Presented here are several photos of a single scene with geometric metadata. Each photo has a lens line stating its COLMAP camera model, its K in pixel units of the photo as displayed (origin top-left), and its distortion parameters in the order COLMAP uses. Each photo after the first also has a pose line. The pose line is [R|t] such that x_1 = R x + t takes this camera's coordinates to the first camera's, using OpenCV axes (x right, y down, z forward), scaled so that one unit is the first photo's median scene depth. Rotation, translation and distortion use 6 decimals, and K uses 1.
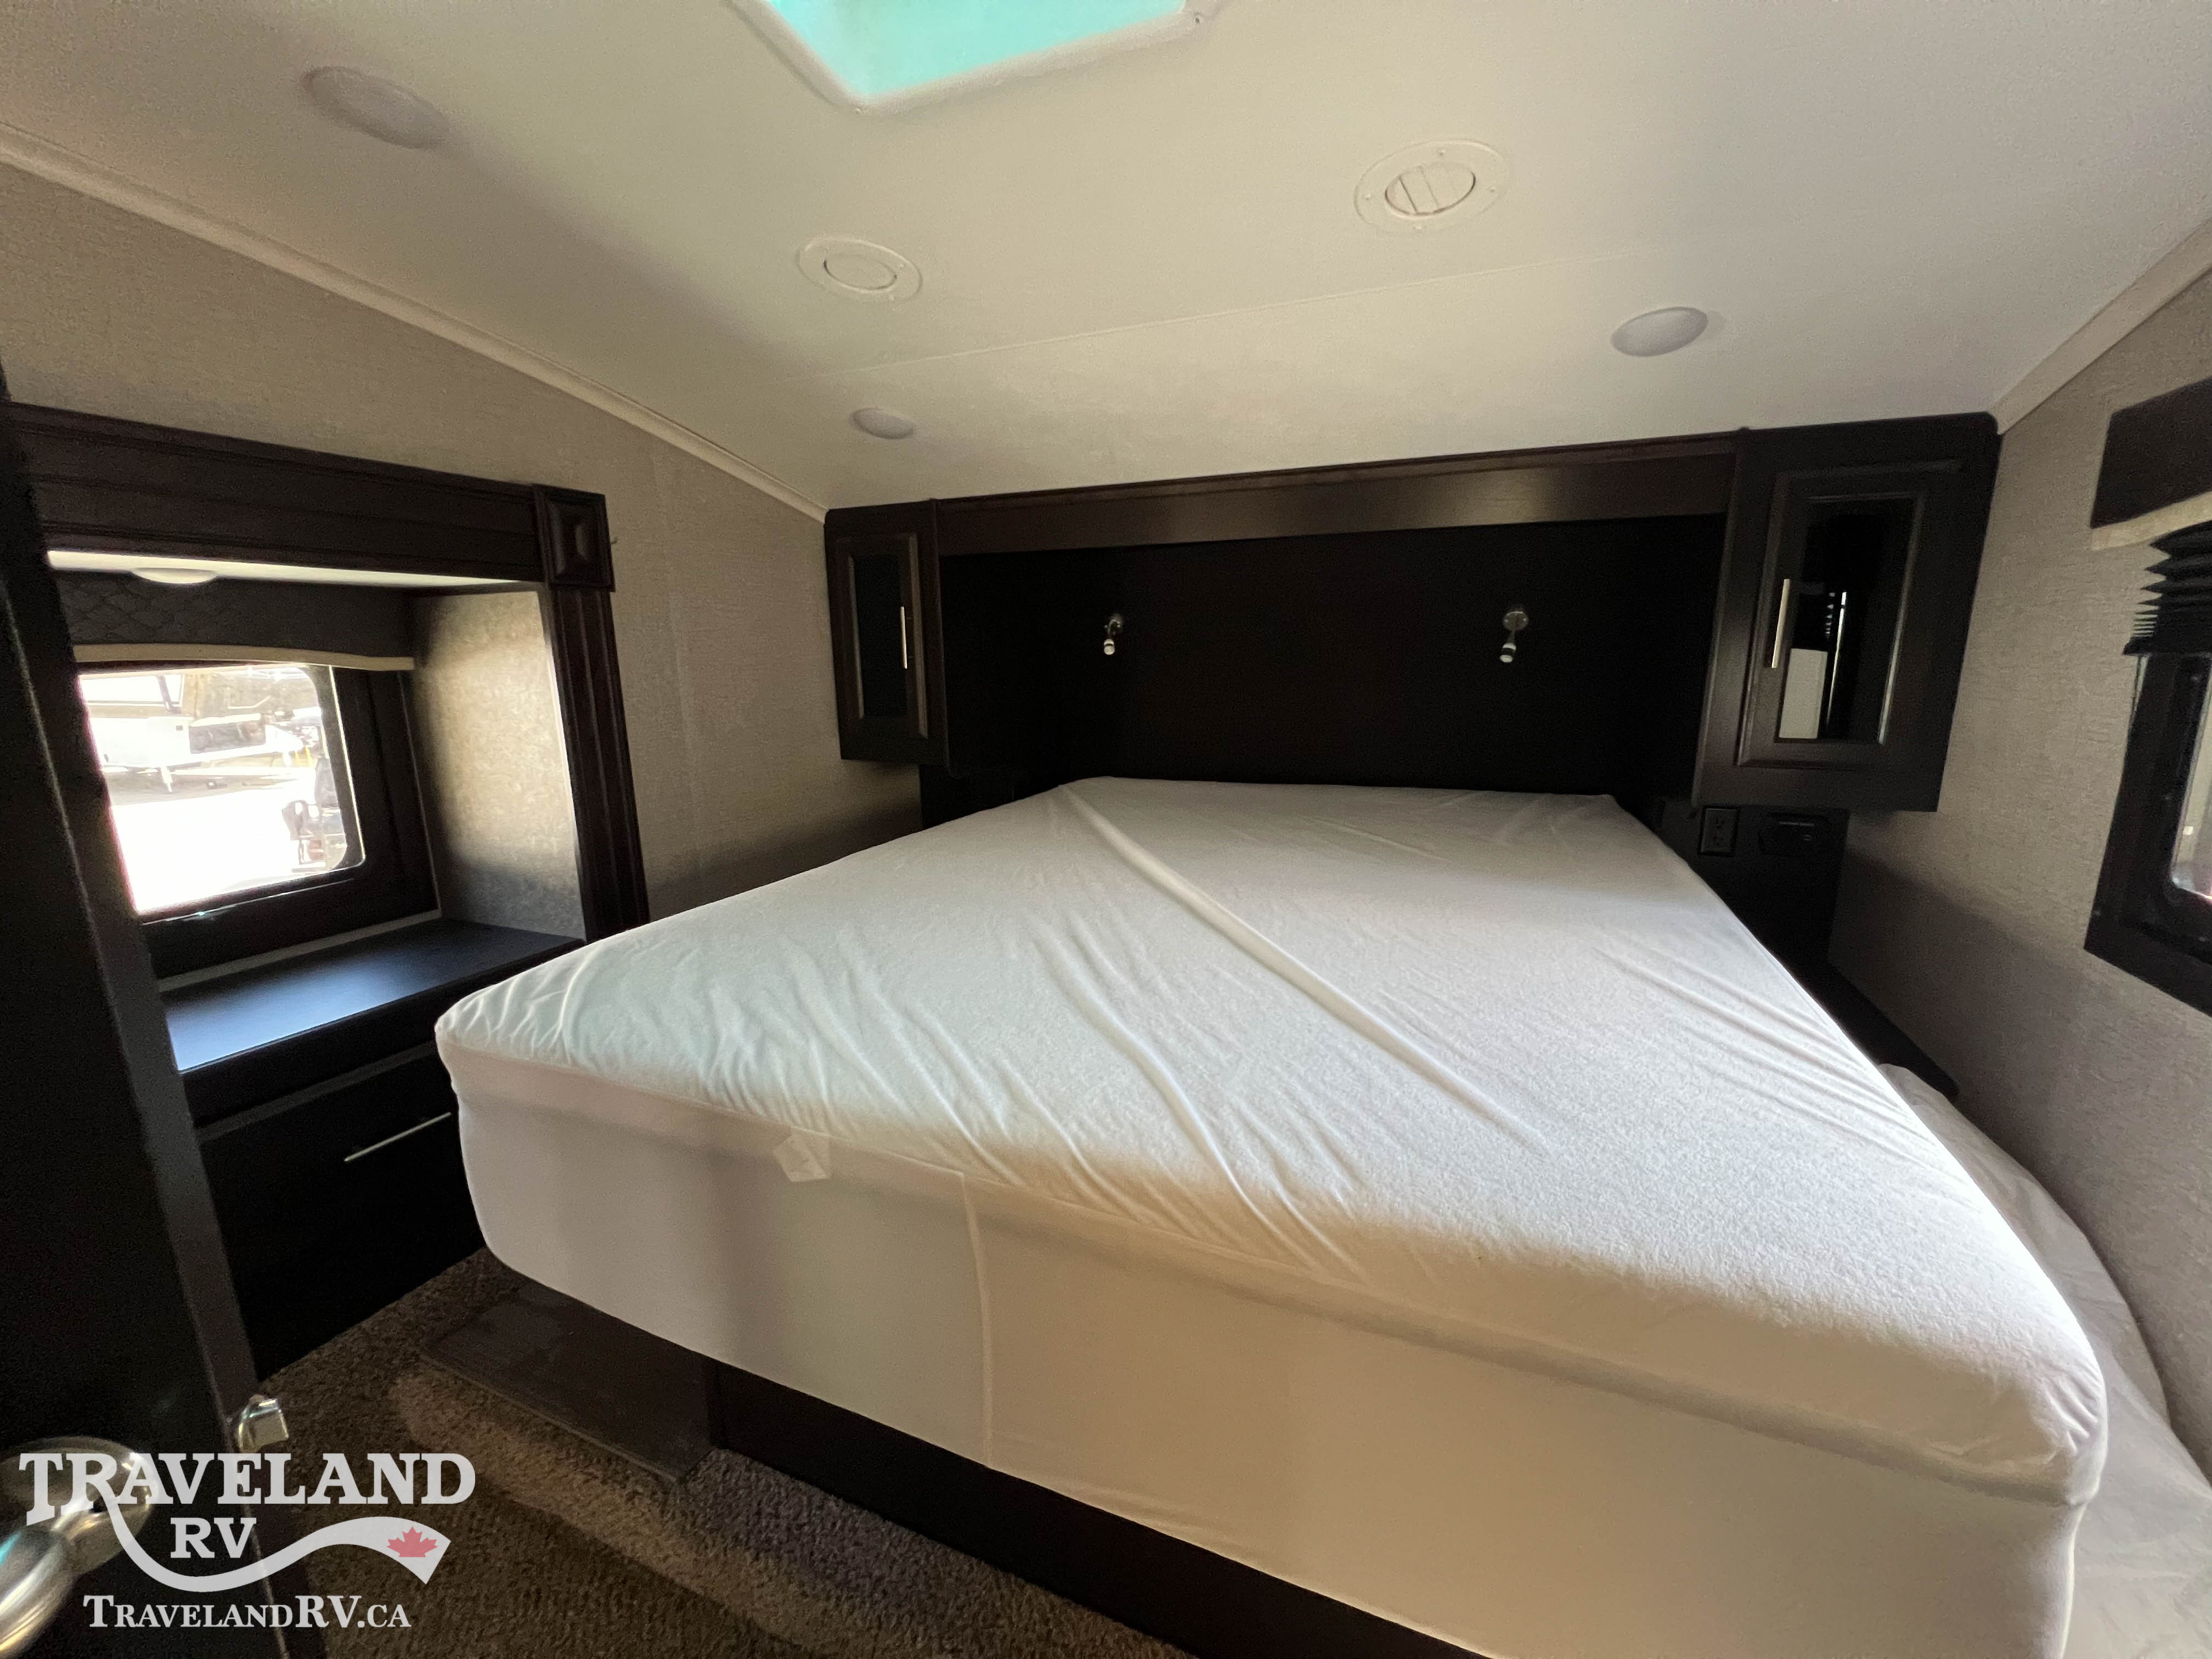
lens RADIAL K [[889.0, 0, 1107.5], [0, 889.0, 828.7], [0, 0, 1]] dist [-0.000530, 0.000415]
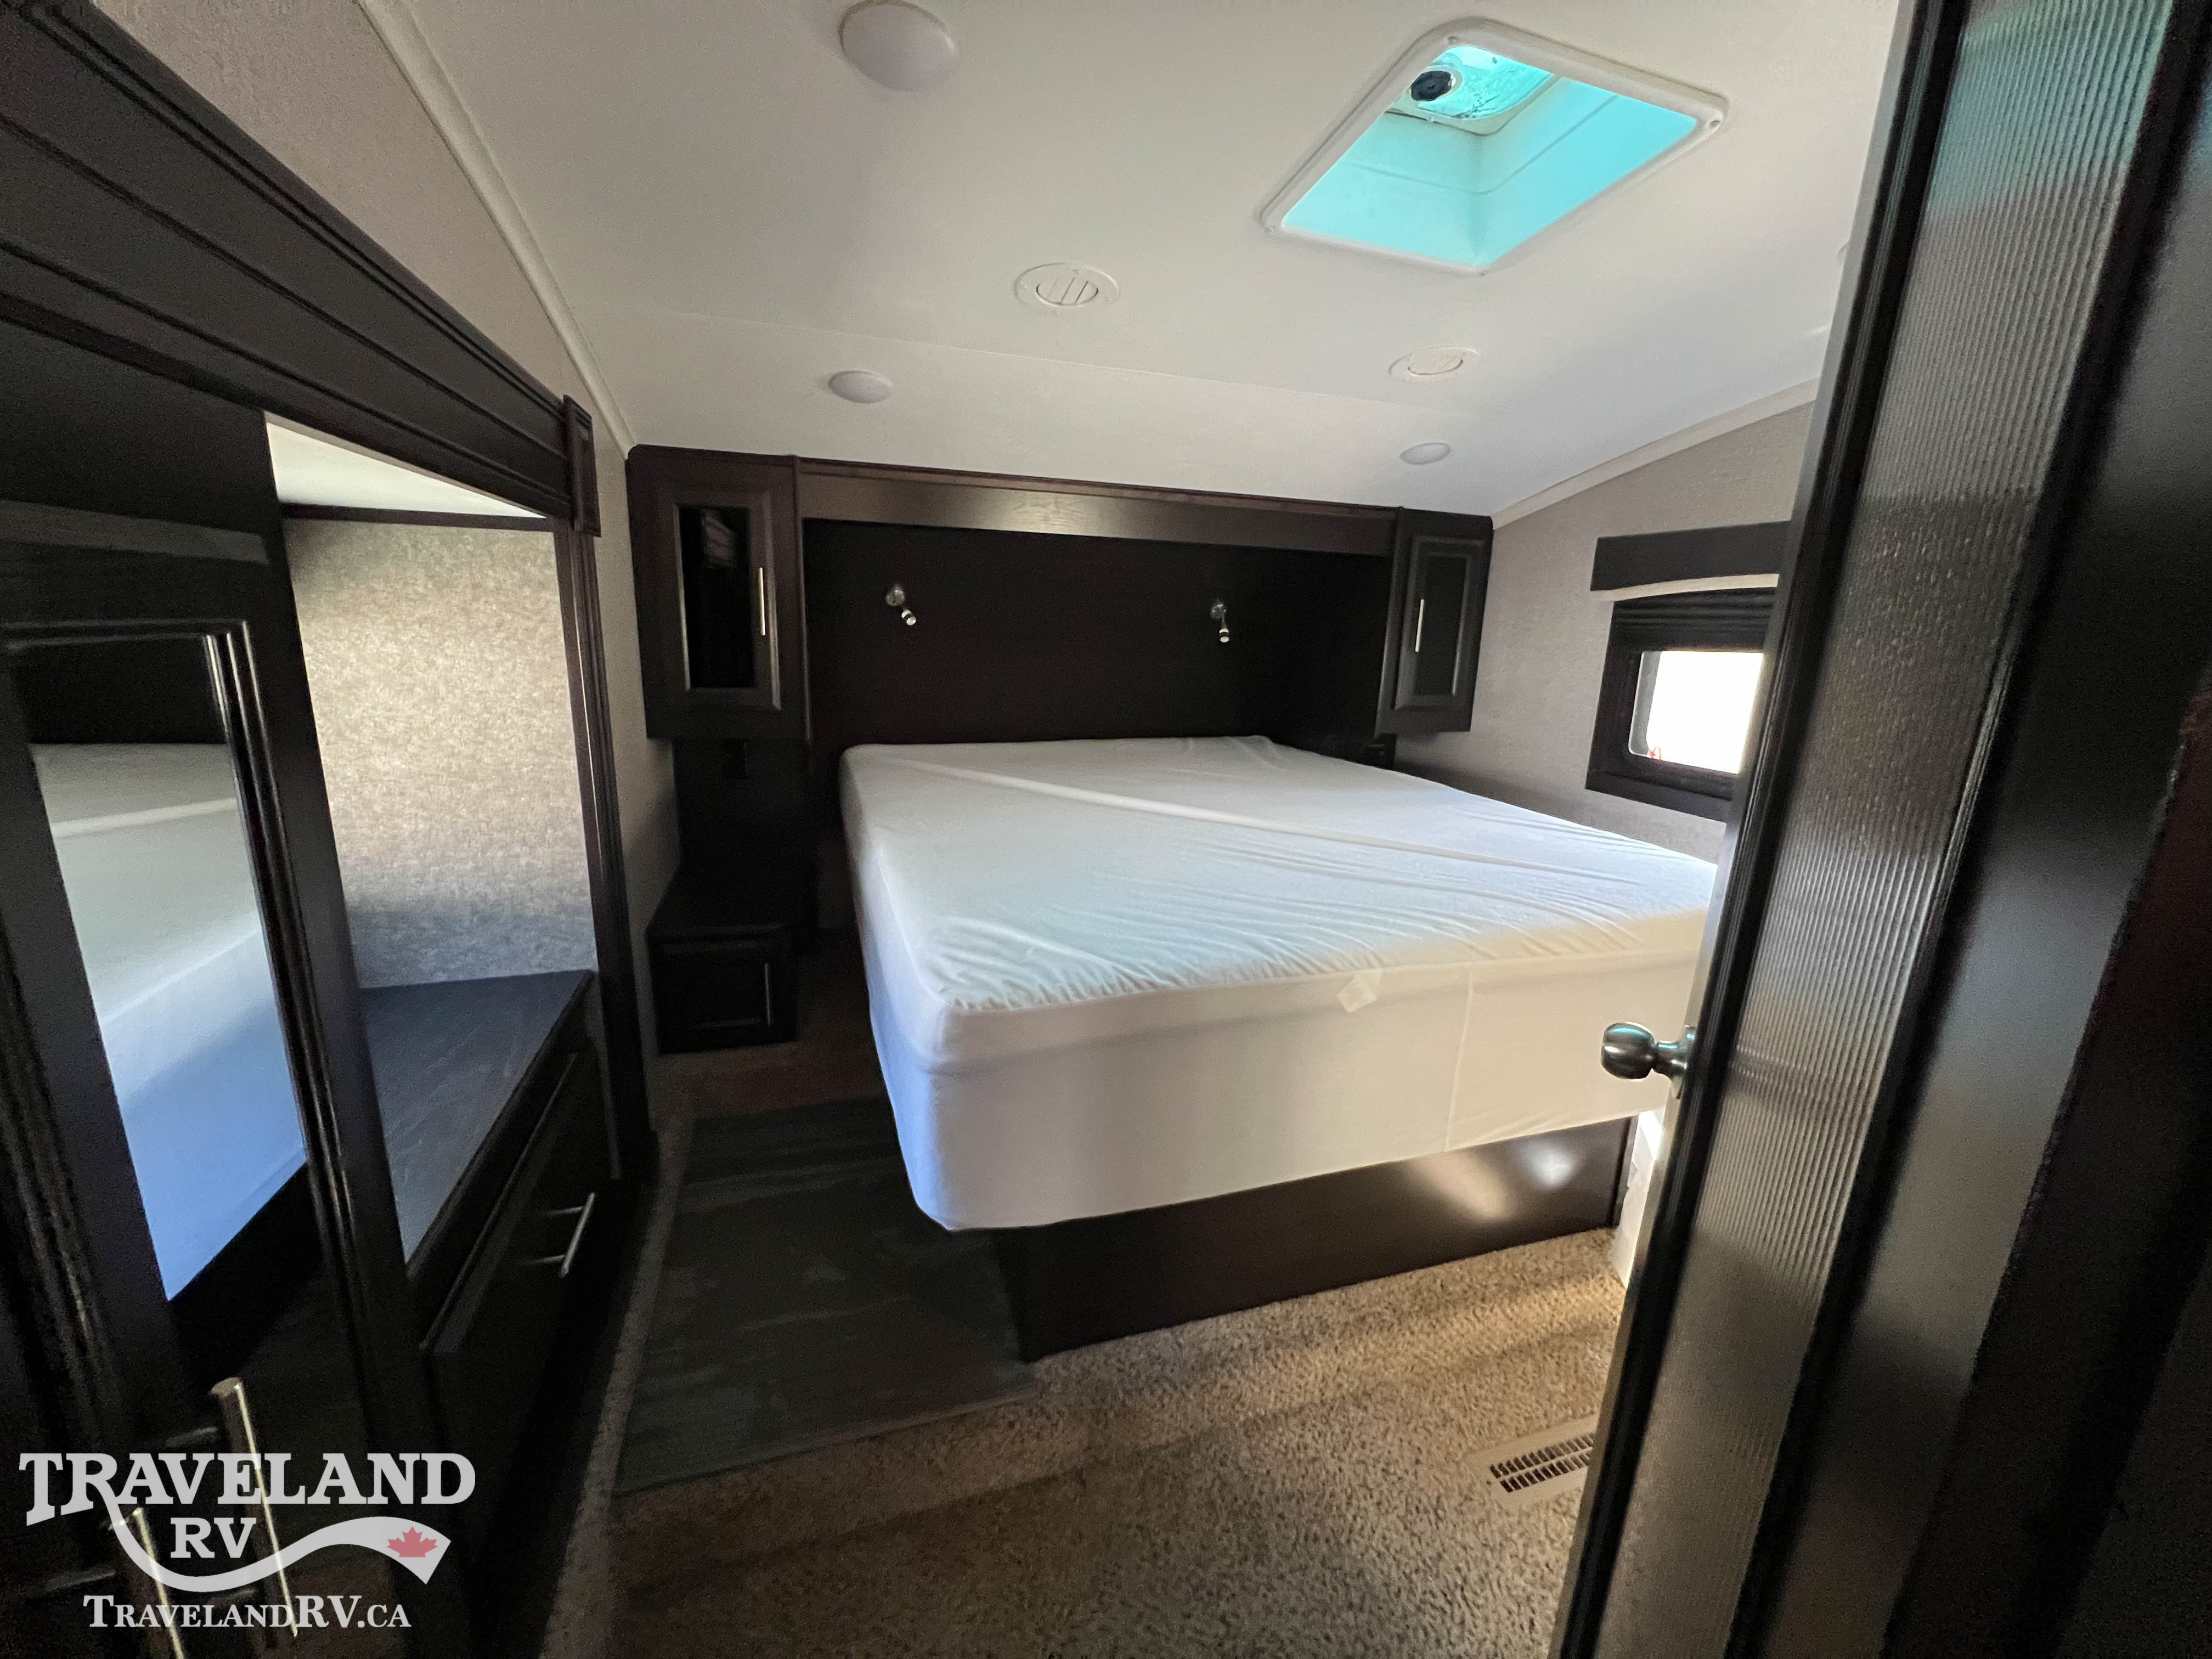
lens RADIAL K [[889.0, 0, 1107.5], [0, 889.0, 828.7], [0, 0, 1]] dist [-0.000530, 0.000415]
pose [[0.756376, -0.116295, 0.643717, -0.774261], [0.093323, 0.993188, 0.069775, -0.015386], [-0.647446, 0.007298, 0.762076, 0.082601]]
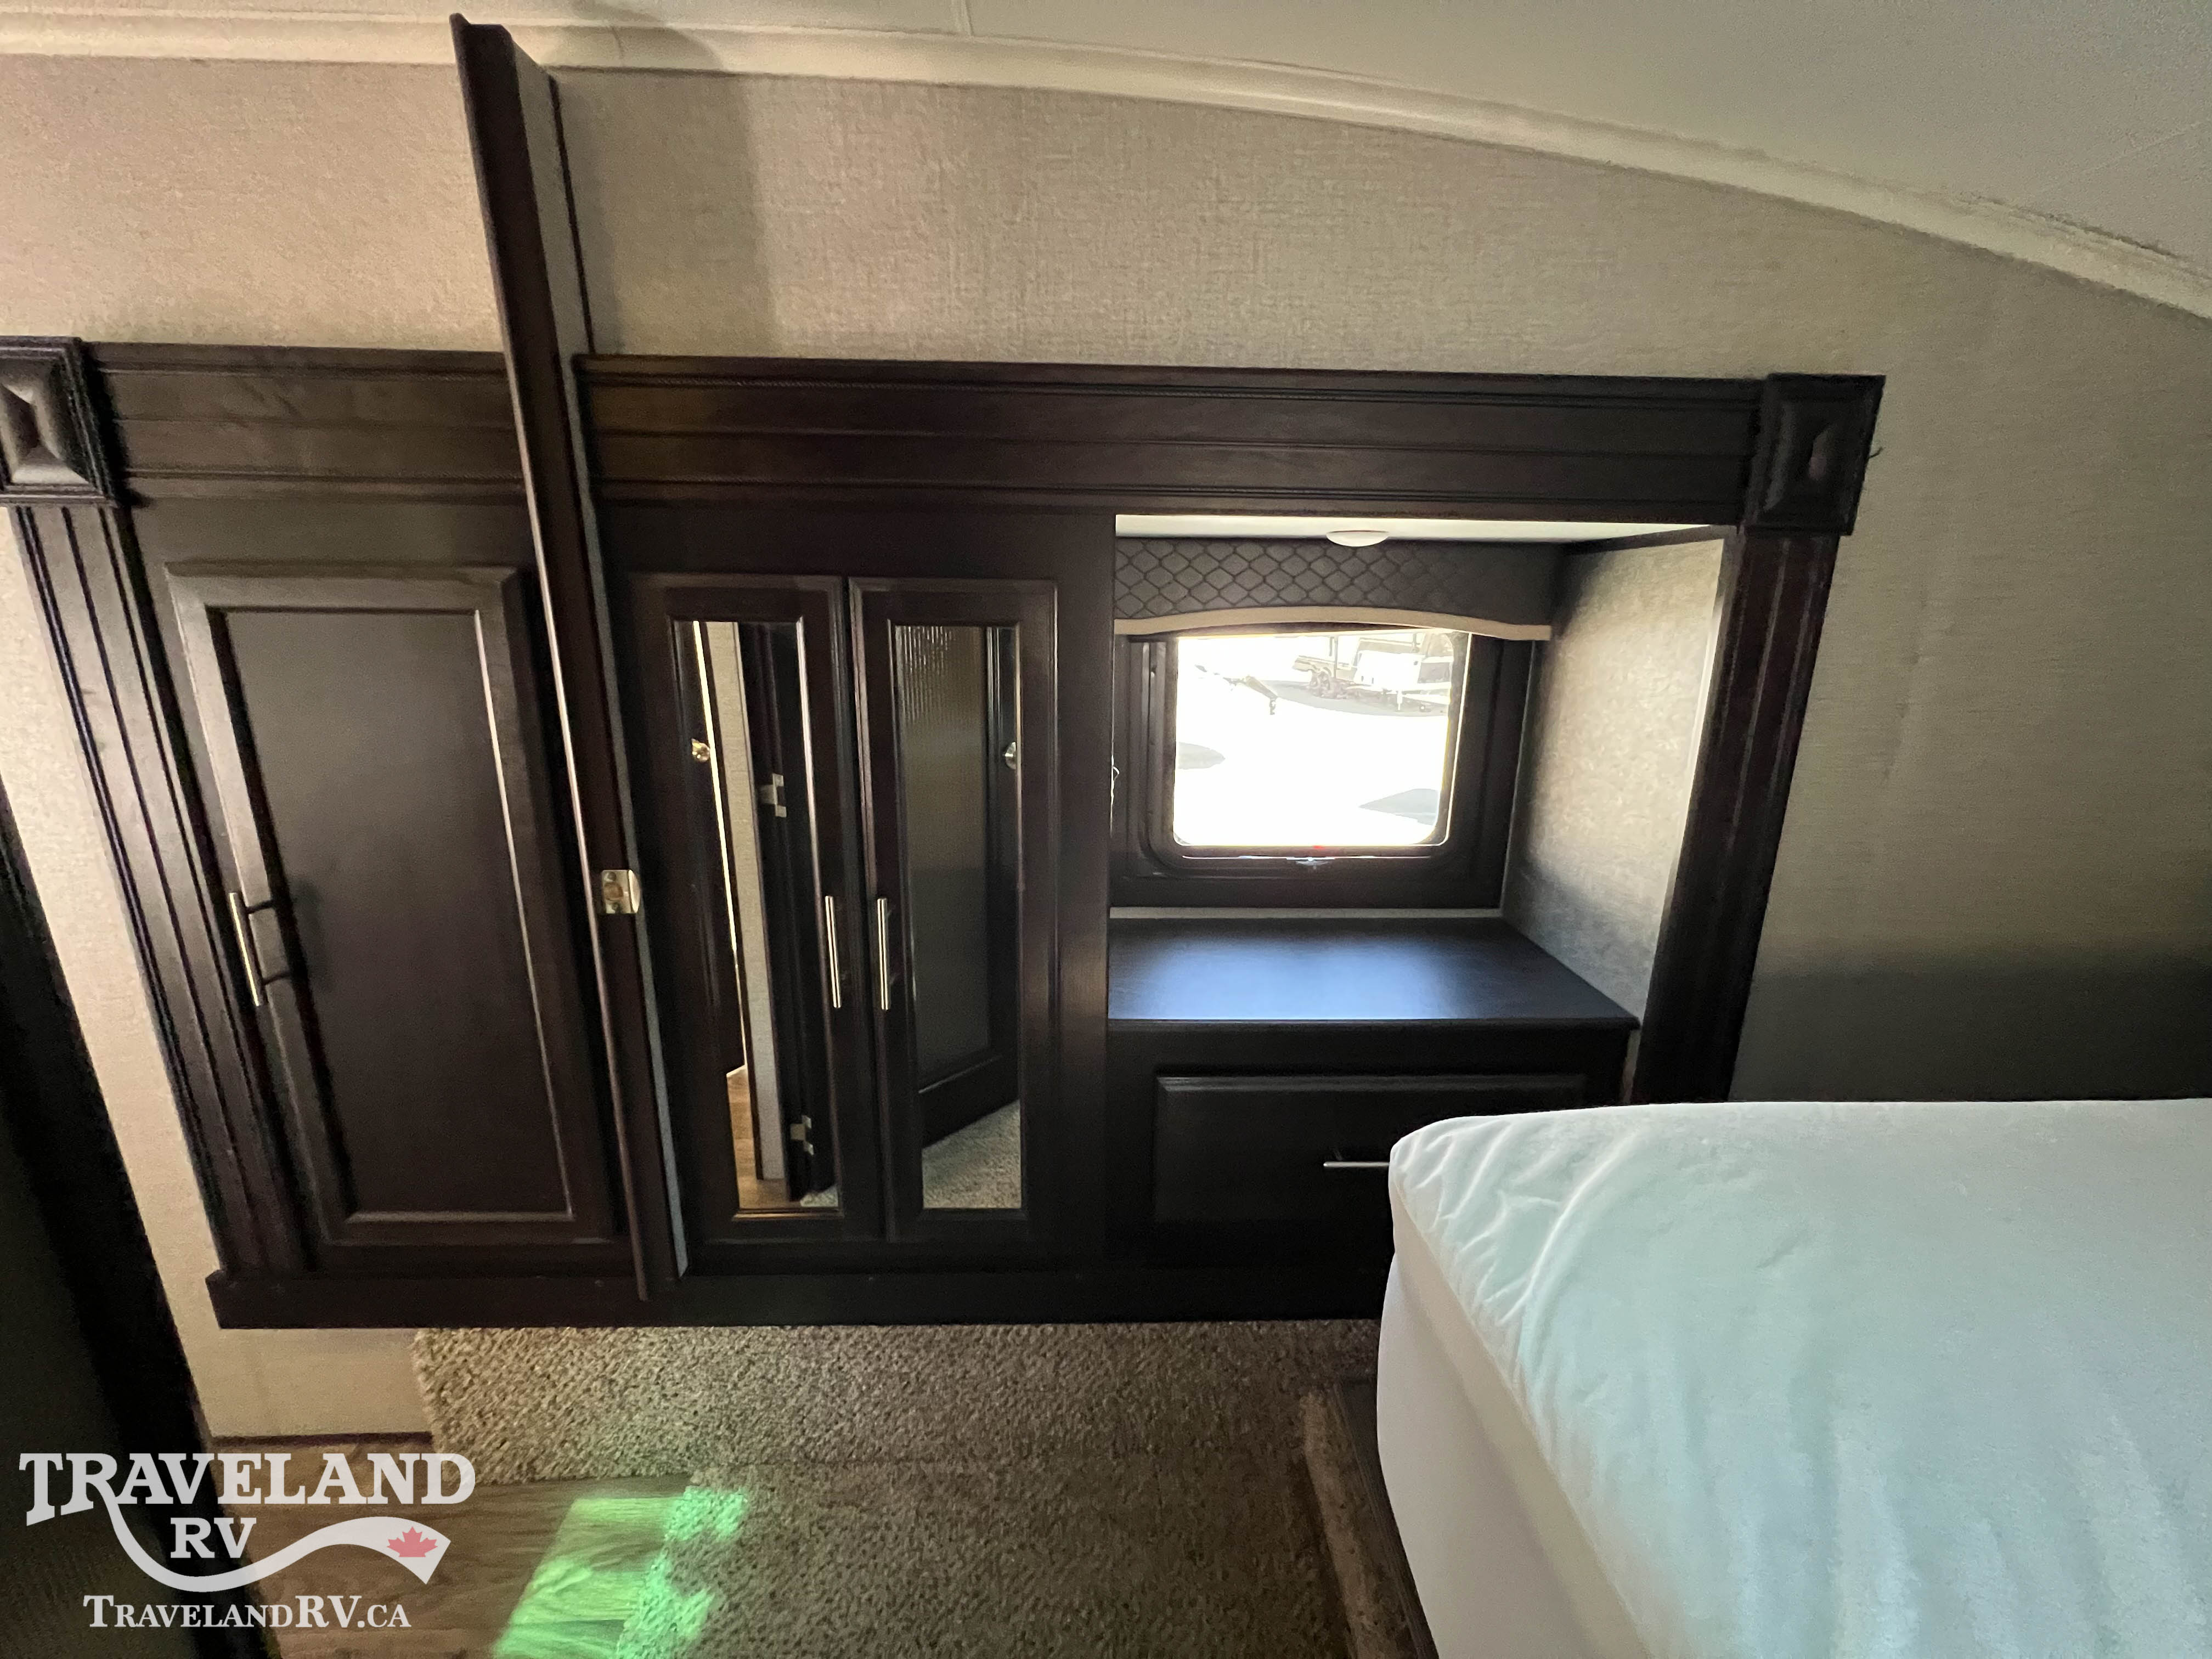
lens RADIAL K [[891.1, 0, 1109.5], [0, 891.1, 828.3], [0, 0, 1]] dist [-0.002286, 0.000886]
pose [[0.418222, 0.238711, -0.876418, -0.172822], [-0.200526, 0.965310, 0.167232, -0.066409], [0.885935, 0.105804, 0.451581, 0.273483]]
